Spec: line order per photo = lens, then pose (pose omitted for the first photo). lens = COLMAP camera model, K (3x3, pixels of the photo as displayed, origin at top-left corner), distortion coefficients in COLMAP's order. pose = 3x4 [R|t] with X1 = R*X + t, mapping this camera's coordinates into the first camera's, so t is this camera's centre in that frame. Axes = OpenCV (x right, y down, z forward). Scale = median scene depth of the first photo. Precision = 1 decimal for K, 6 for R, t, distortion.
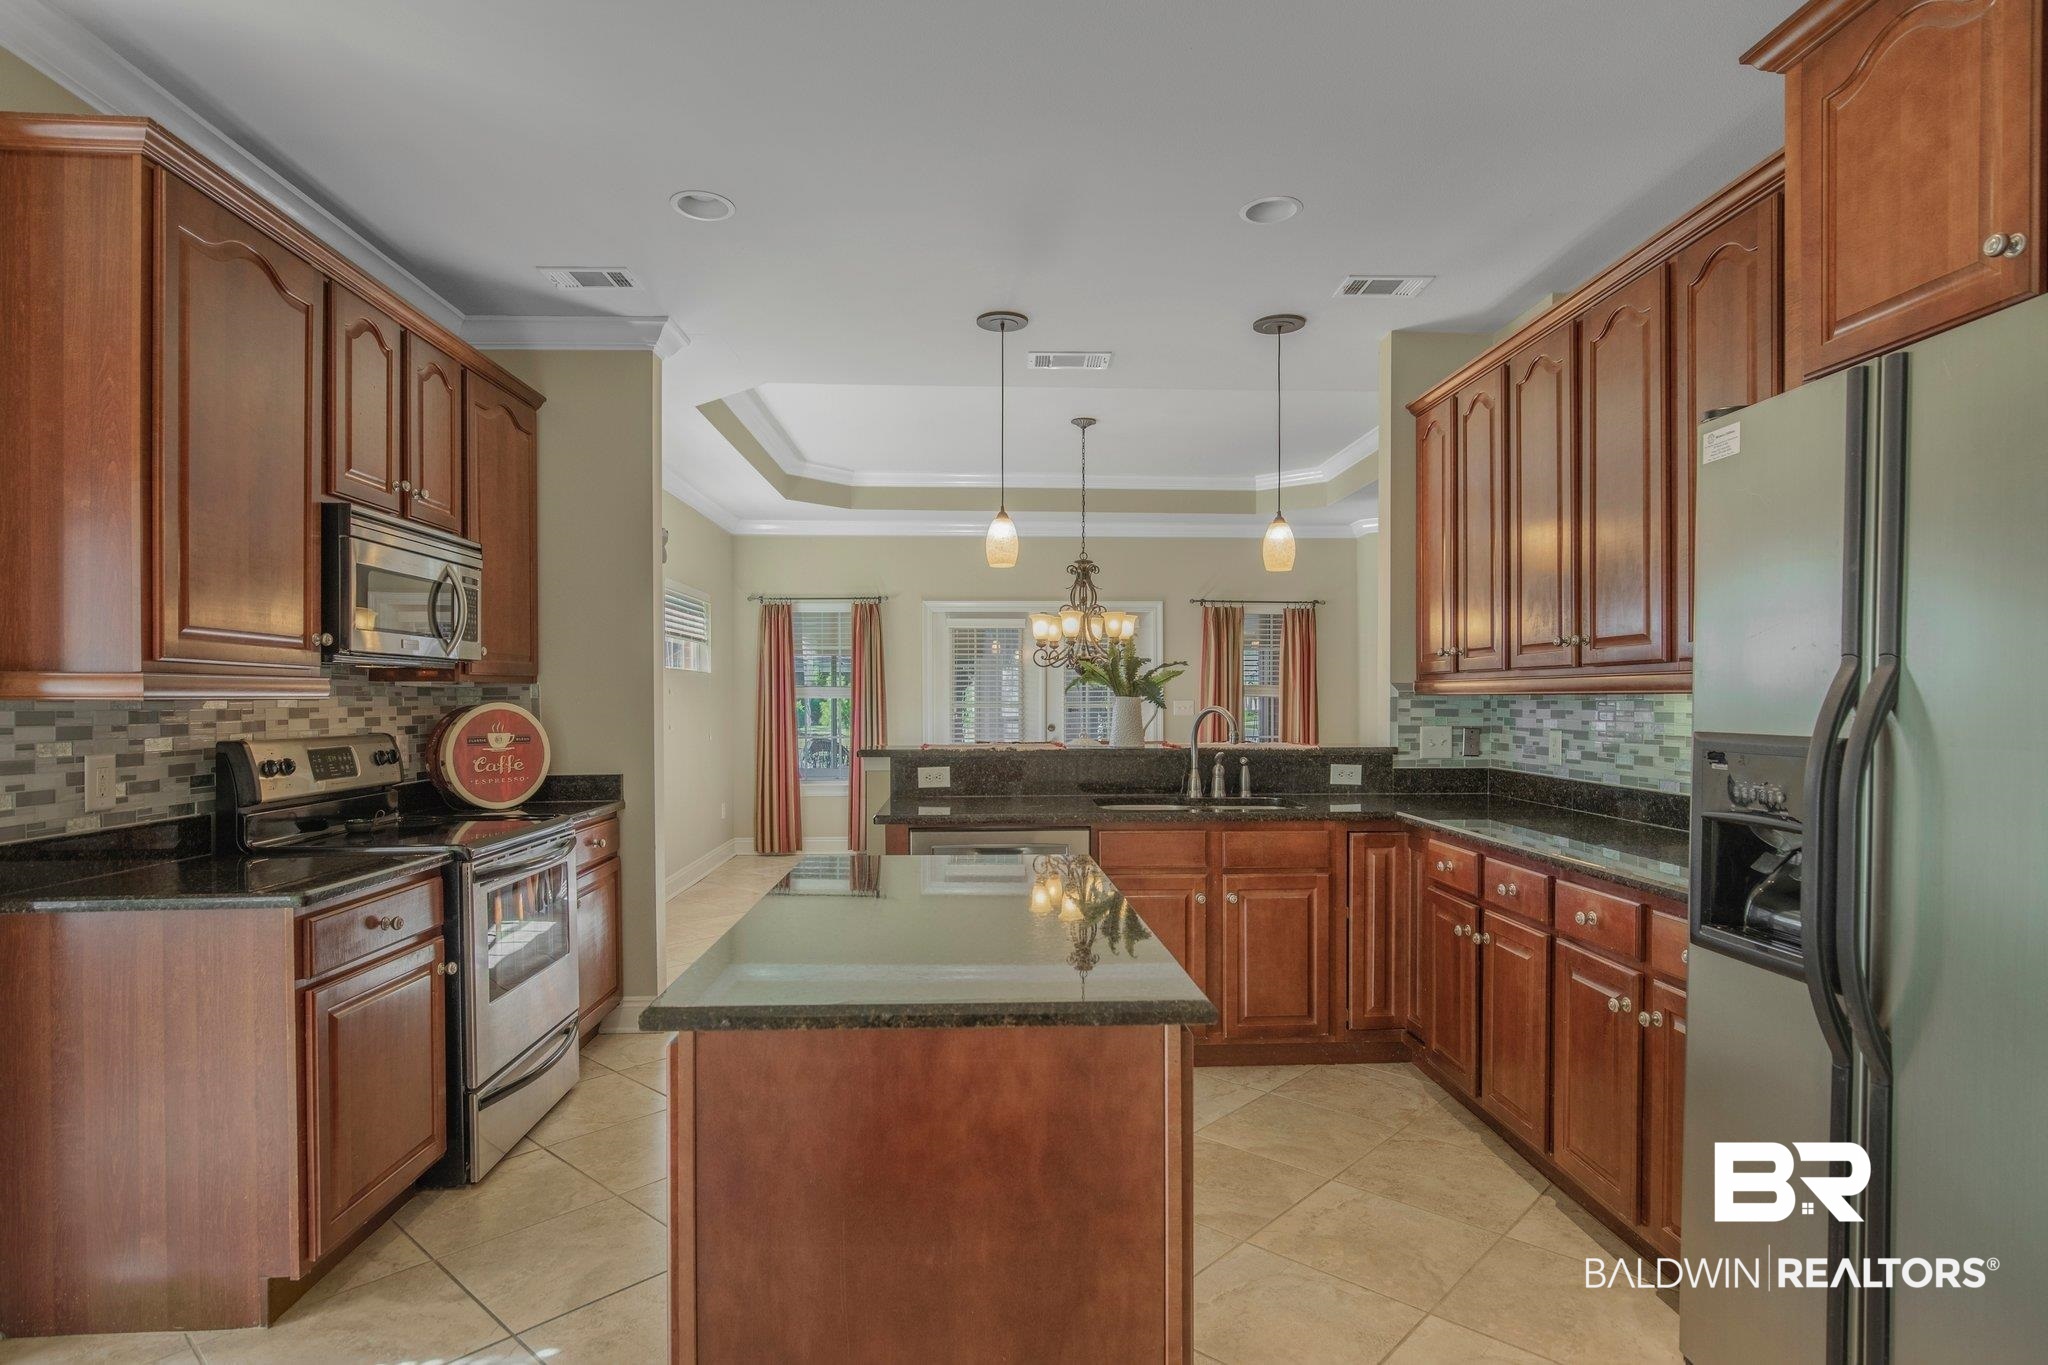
lens RADIAL K [[1070.6, 0, 1016.9], [0, 1070.6, 699.3], [0, 0, 1]] dist [0.000524, 0.000185]
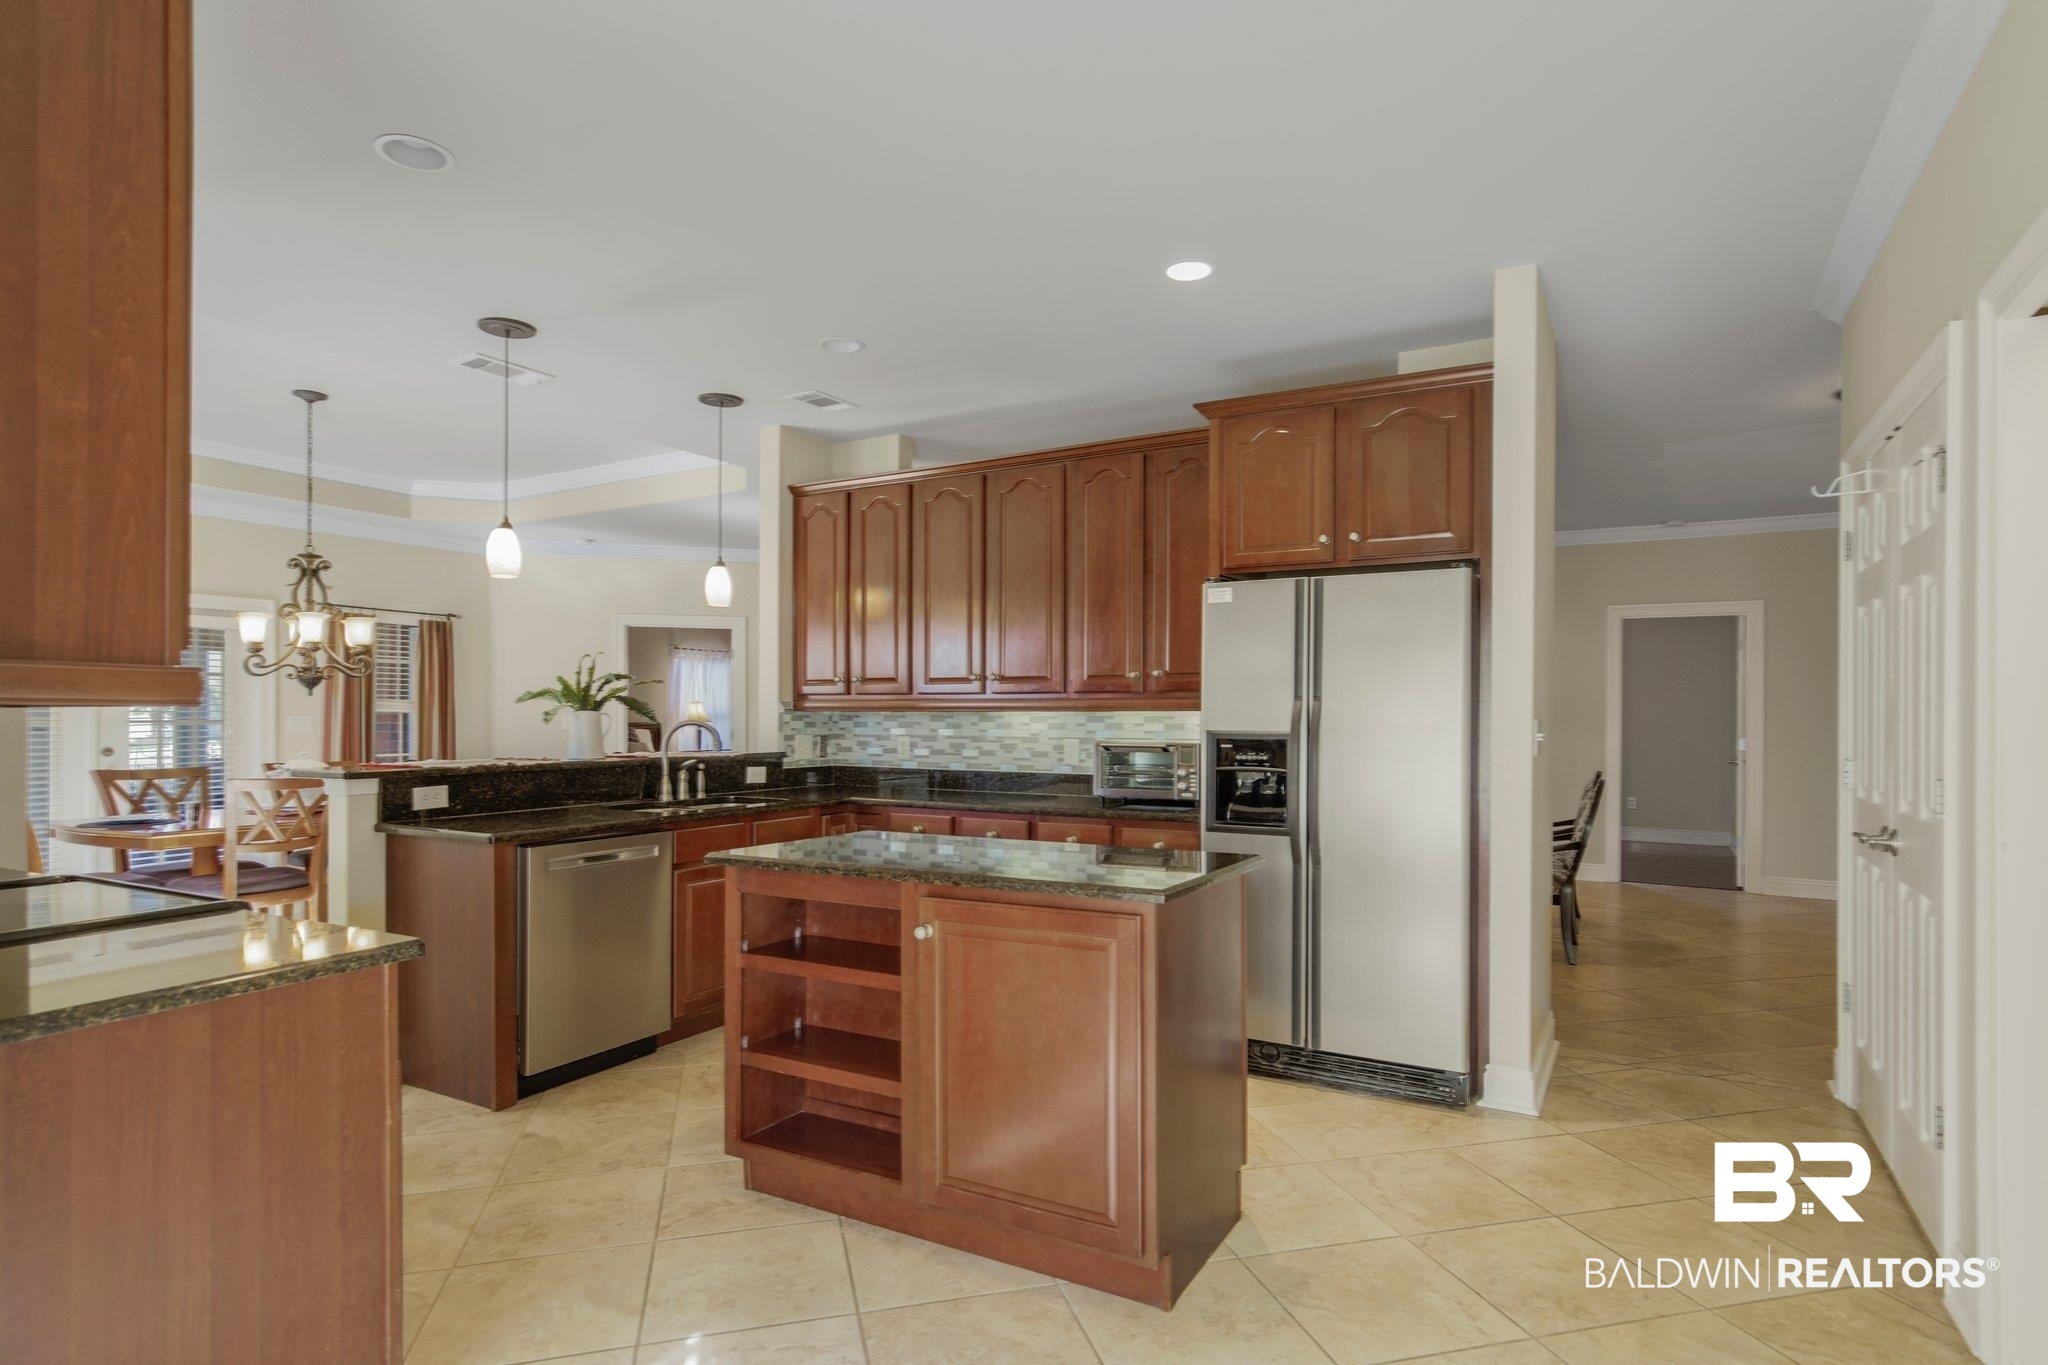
lens RADIAL K [[1070.6, 0, 1016.9], [0, 1070.6, 699.3], [0, 0, 1]] dist [0.000524, 0.000185]
pose [[0.540593, 0.014577, 0.841158, -0.583987], [-0.001752, 0.999867, -0.016202, 0.002382], [-0.841283, 0.007285, 0.540546, 0.079036]]
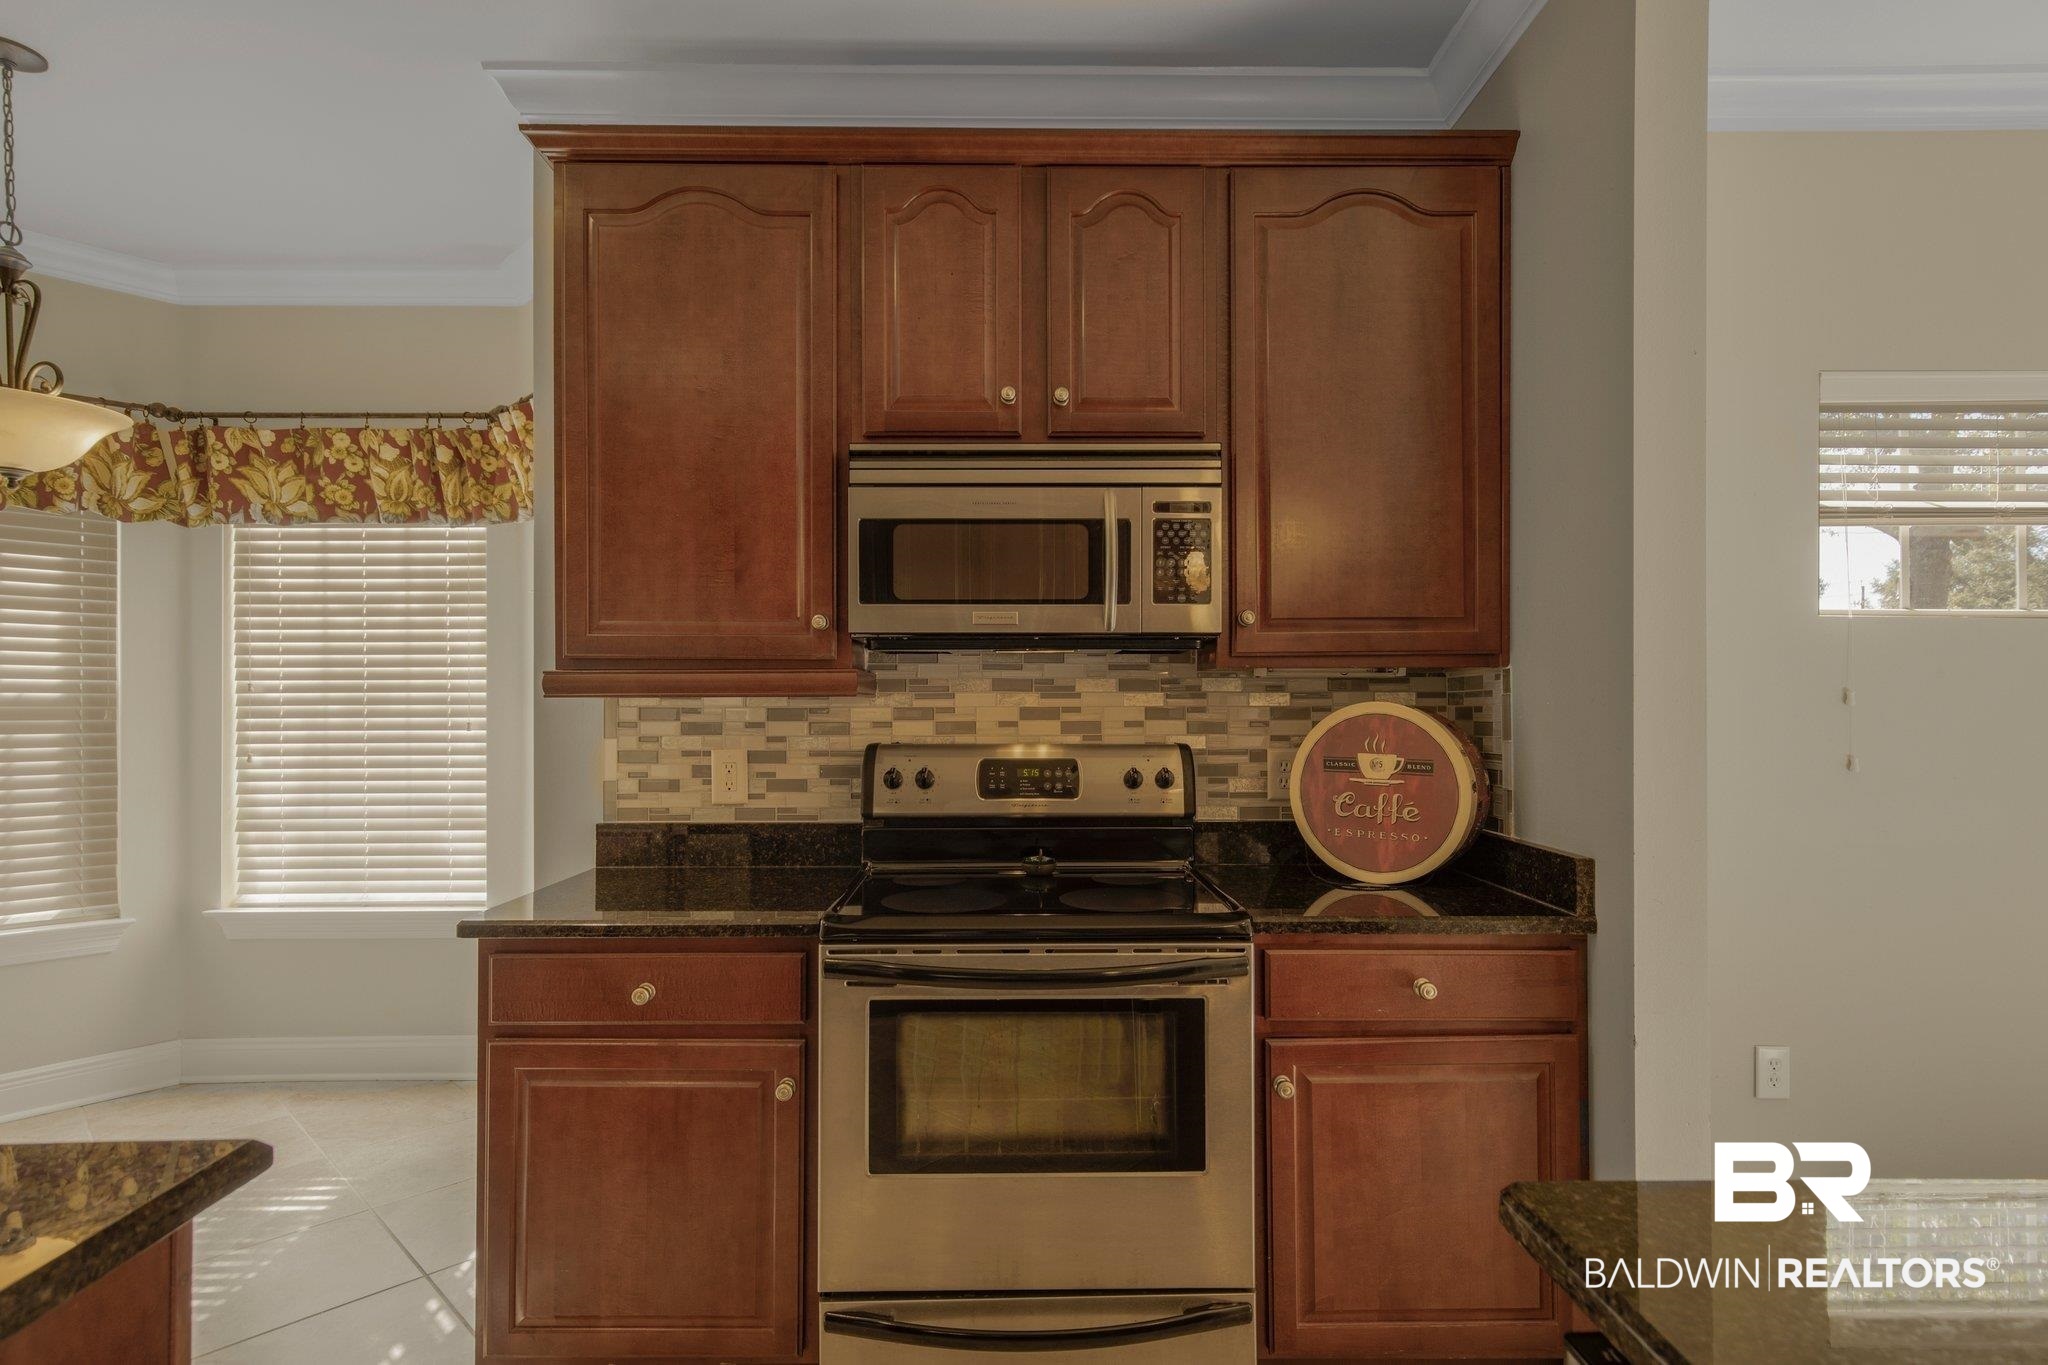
lens RADIAL K [[1083.2, 0, 1023.3], [0, 1083.2, 700.1], [0, 0, 1]] dist [-0.005350, -0.000496]
pose [[-0.027099, 0.008655, -0.999595, 0.111846], [0.001206, 0.999962, 0.008626, -0.003156], [0.999632, -0.000972, -0.027109, 0.804496]]
